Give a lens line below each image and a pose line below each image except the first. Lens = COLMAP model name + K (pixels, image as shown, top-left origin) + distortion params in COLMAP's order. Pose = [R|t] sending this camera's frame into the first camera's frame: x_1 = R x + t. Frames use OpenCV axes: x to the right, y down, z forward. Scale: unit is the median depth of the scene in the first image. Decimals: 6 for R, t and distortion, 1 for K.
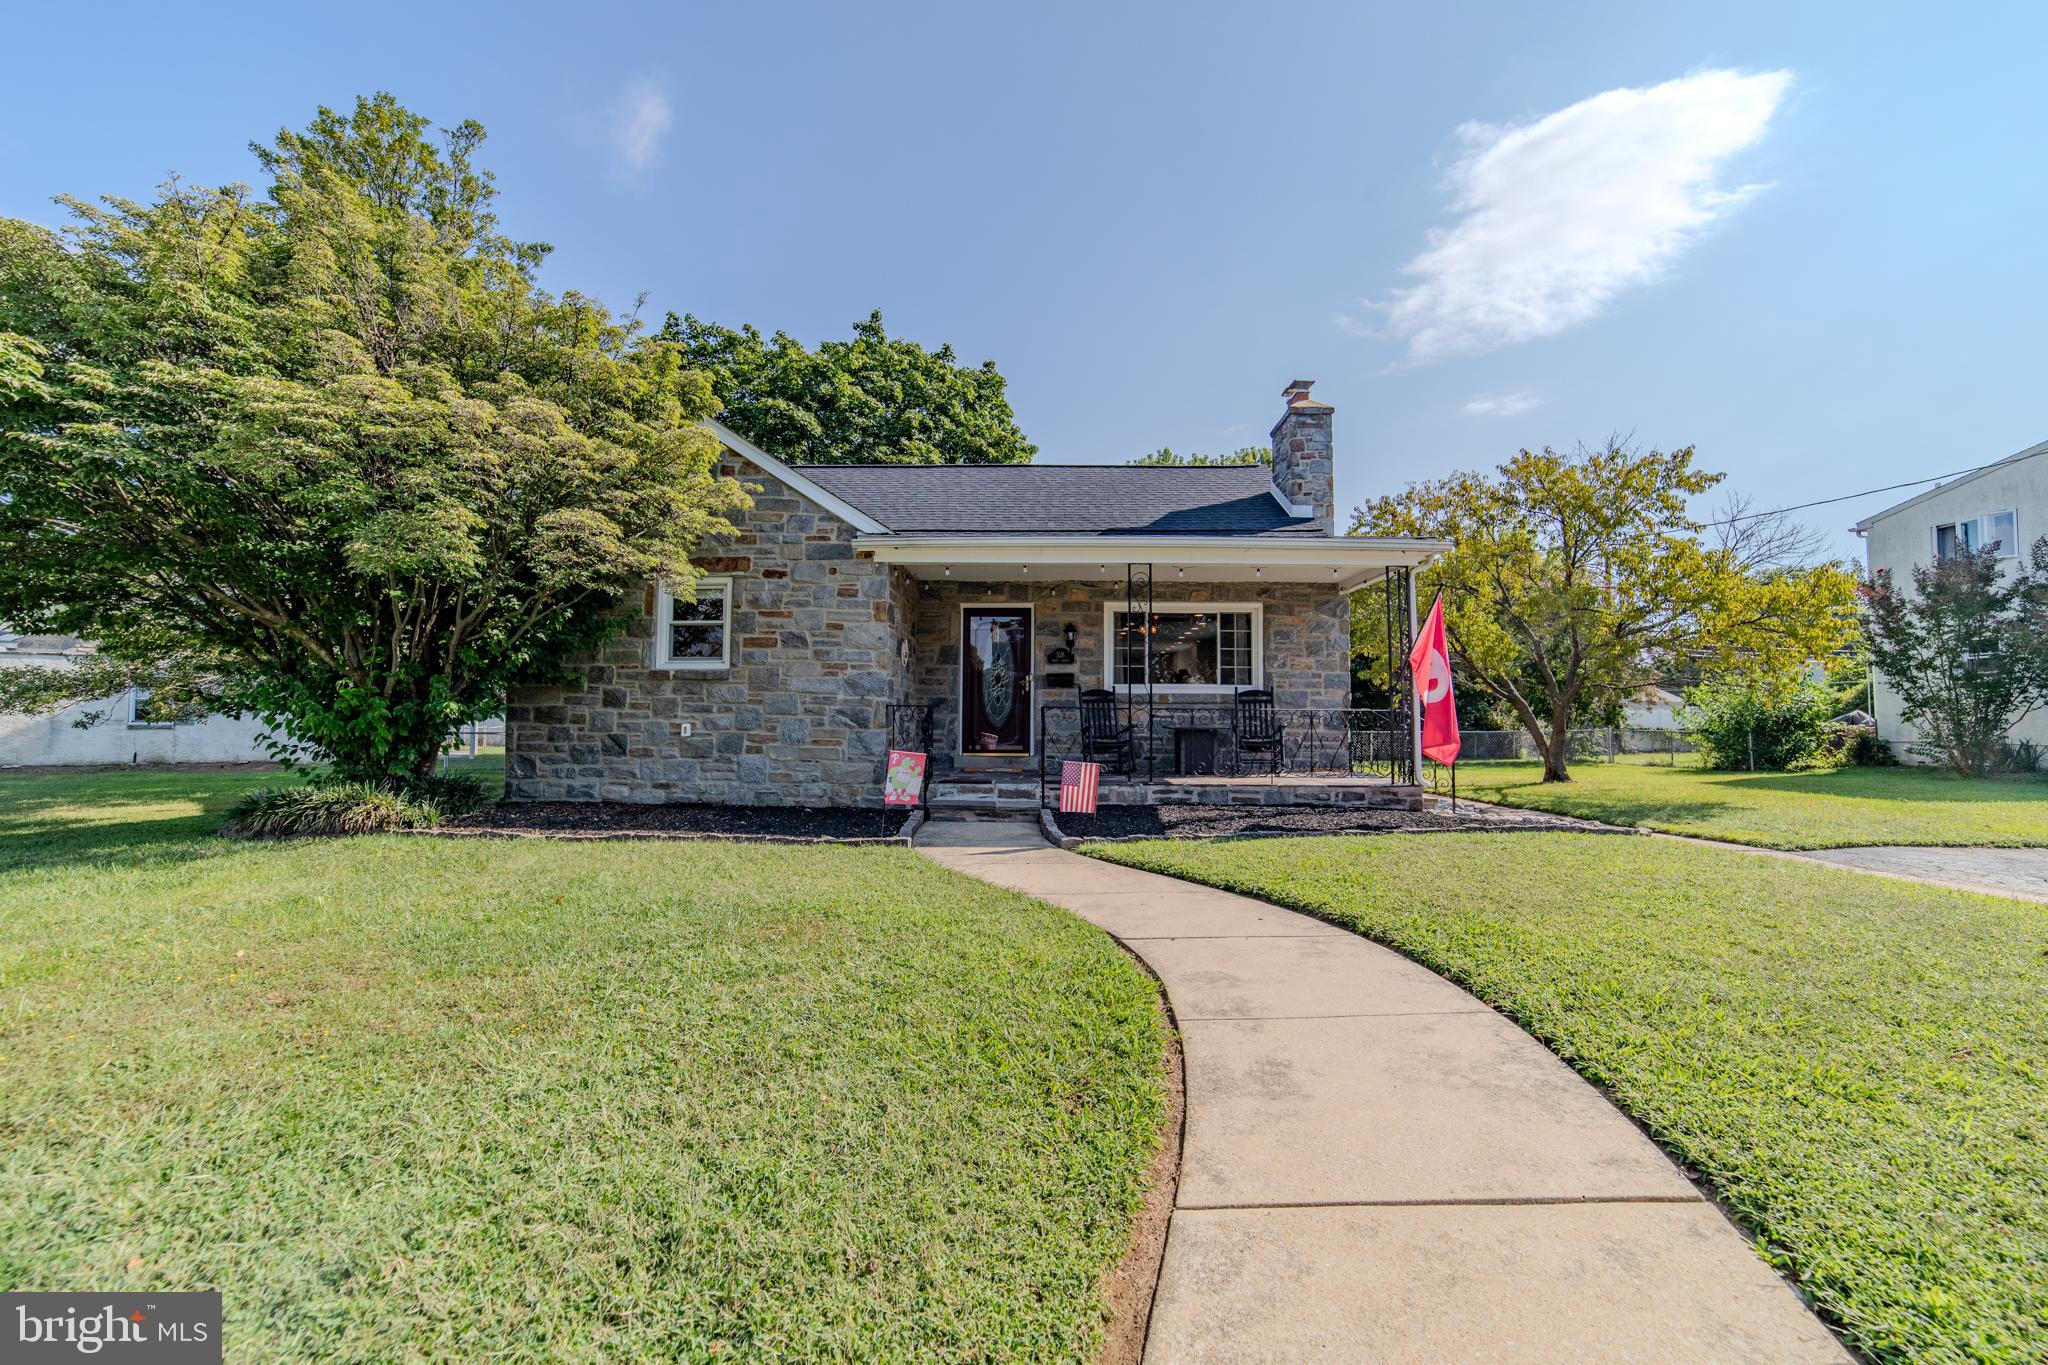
lens RADIAL K [[774.5, 0, 1024.0], [0, 774.5, 682.5], [0, 0, 1]] dist [-0.000525, 0.000005]
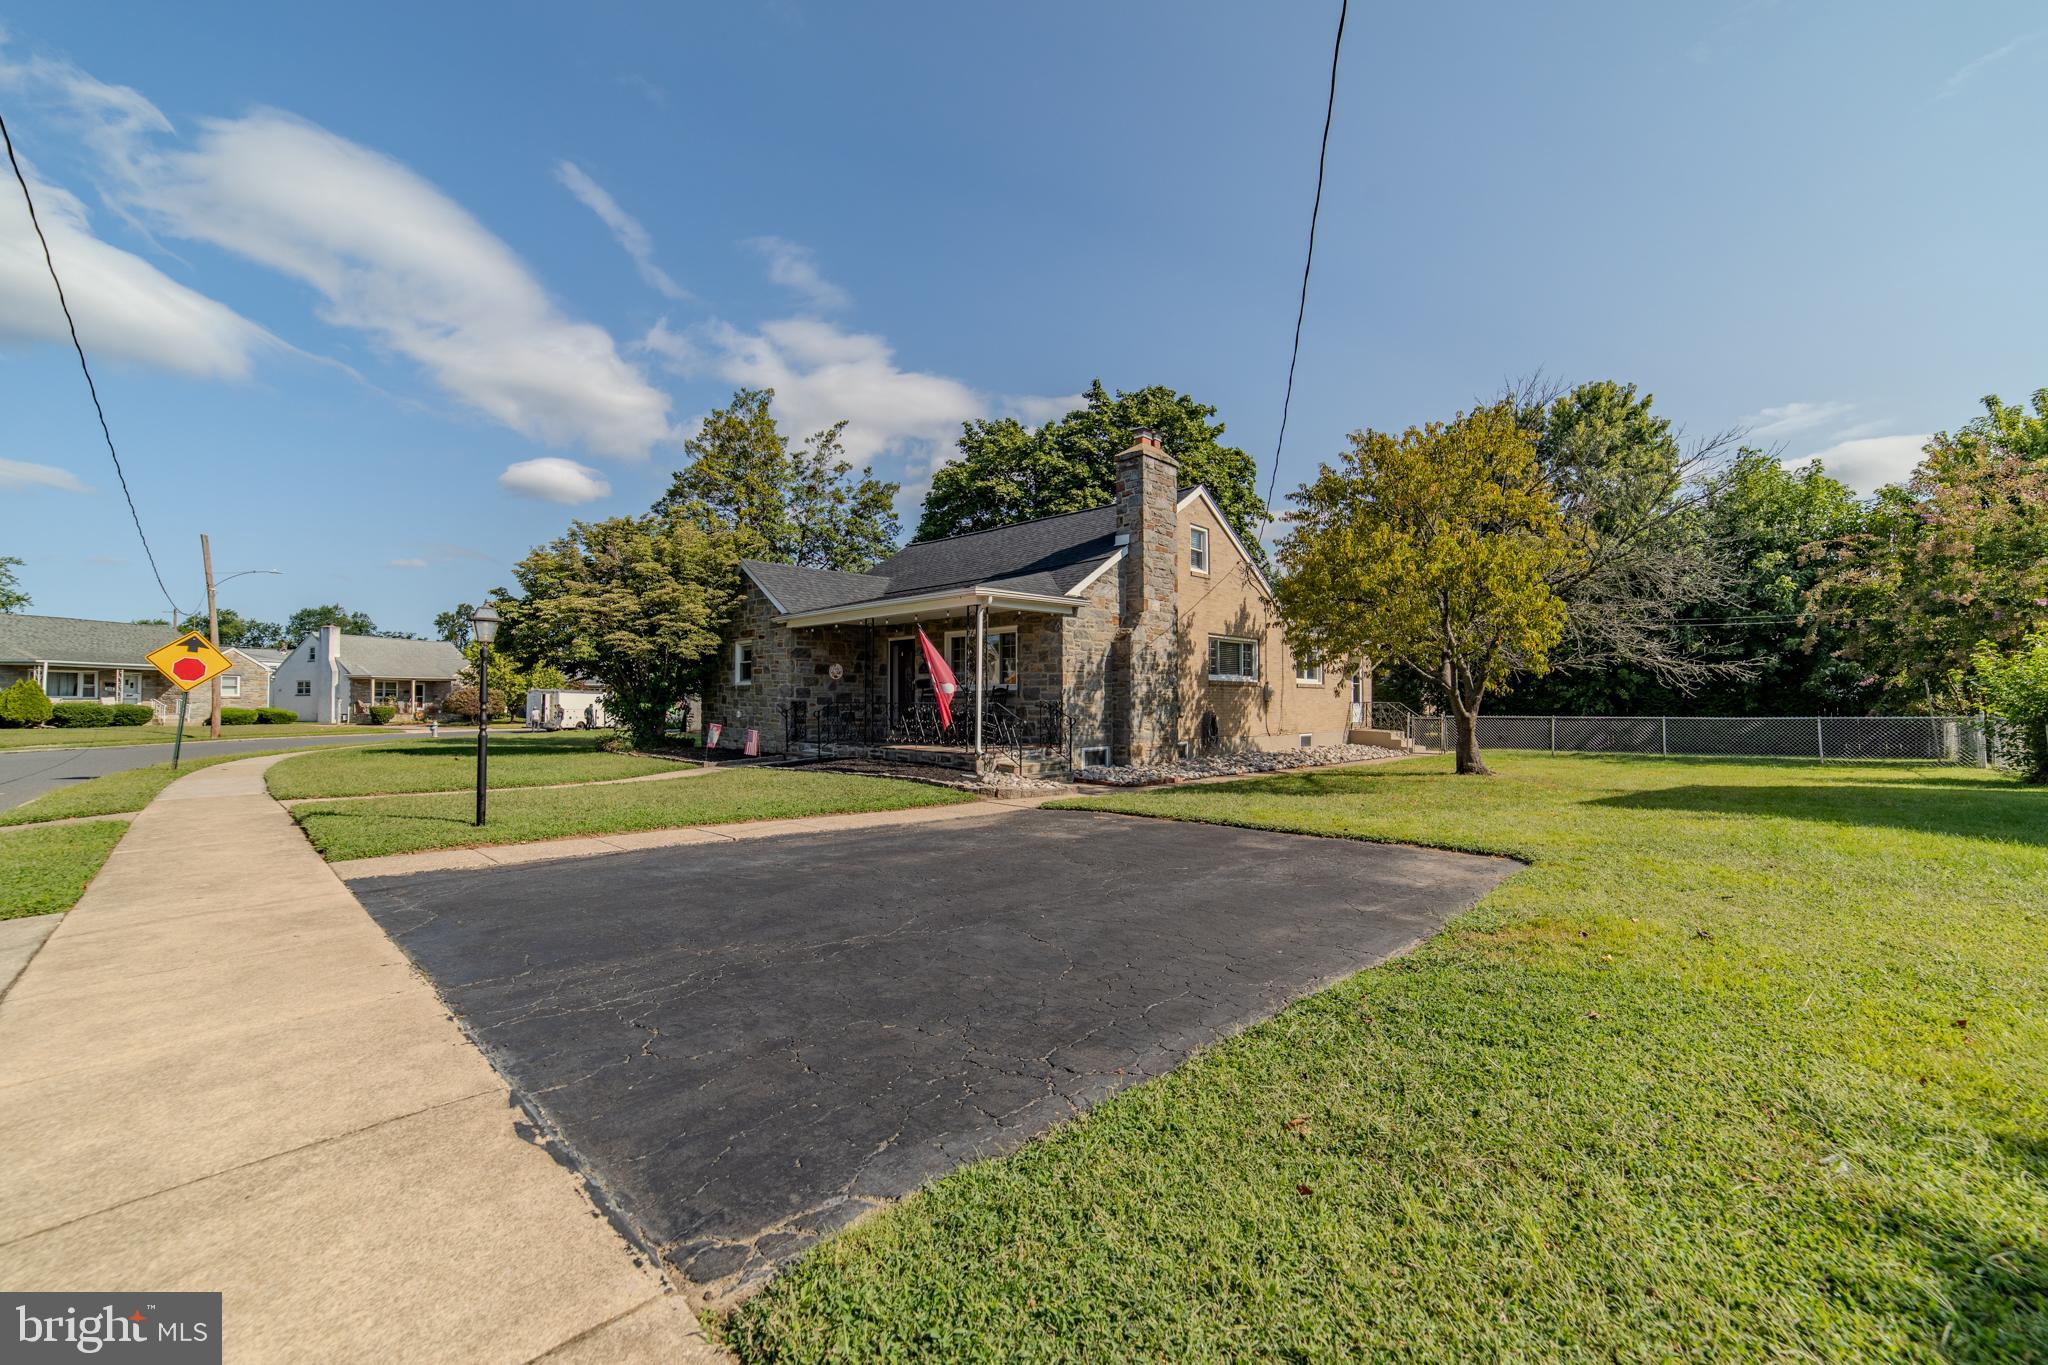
lens RADIAL K [[808.5, 0, 1024.0], [0, 808.5, 682.5], [0, 0, 1]] dist [-0.000666, 0.000093]
pose [[0.726735, -0.025803, -0.686433, 1.317589], [0.032965, 0.999453, -0.002670, 0.005589], [0.686126, -0.020688, 0.727188, -0.059100]]
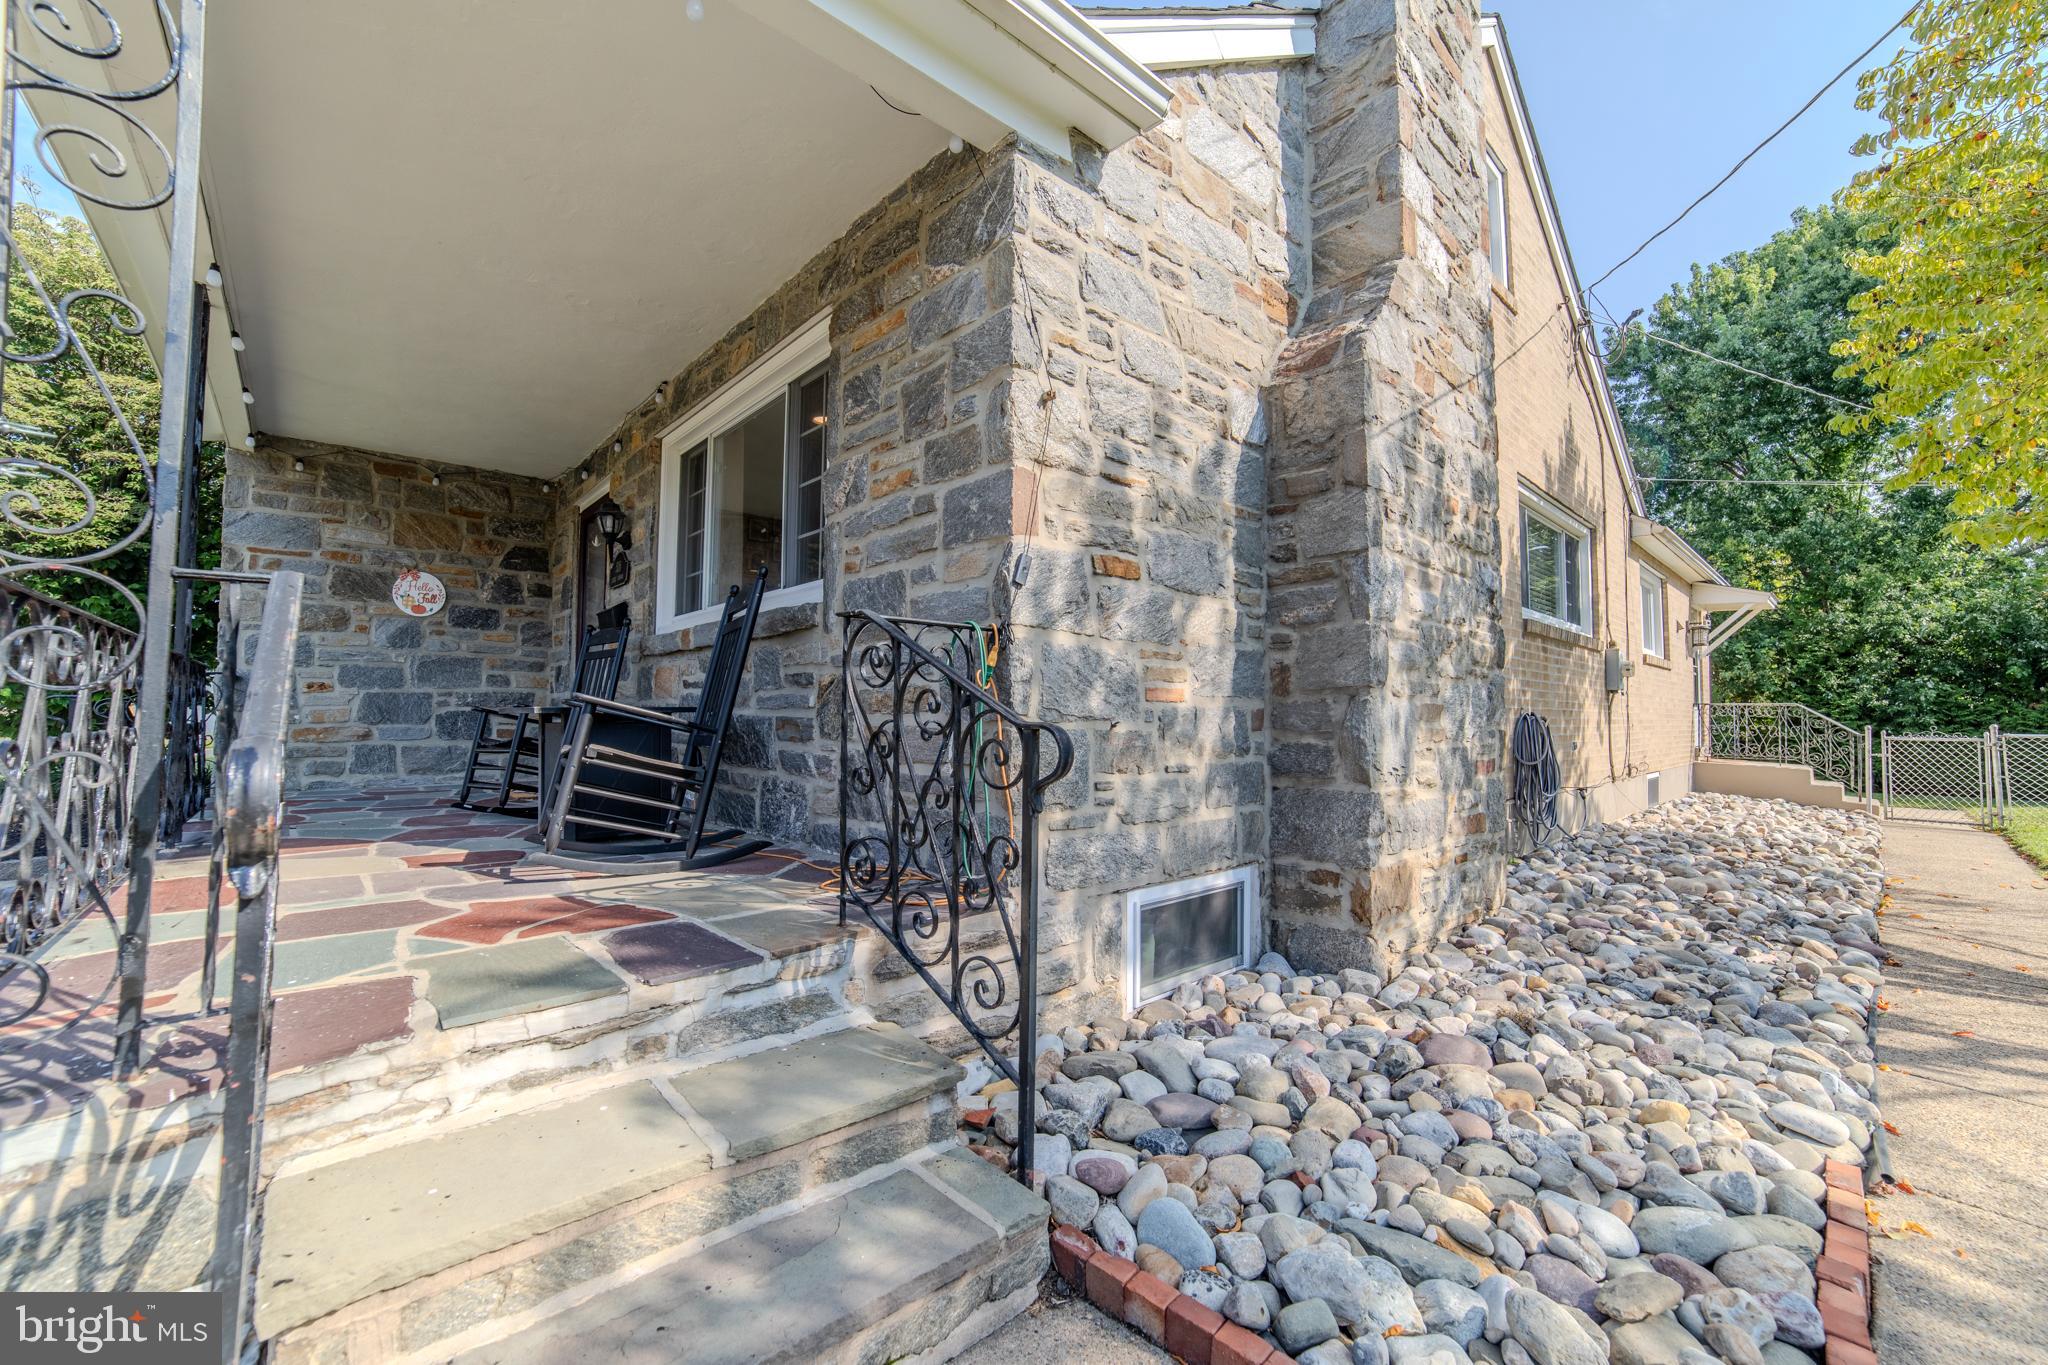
lens RADIAL K [[808.5, 0, 1024.0], [0, 808.5, 682.5], [0, 0, 1]] dist [-0.000666, 0.000093]
pose [[0.682951, -0.037207, -0.729516, 0.589325], [0.028807, 0.999297, -0.023998, 0.056769], [0.729896, -0.004626, 0.683542, 0.833424]]
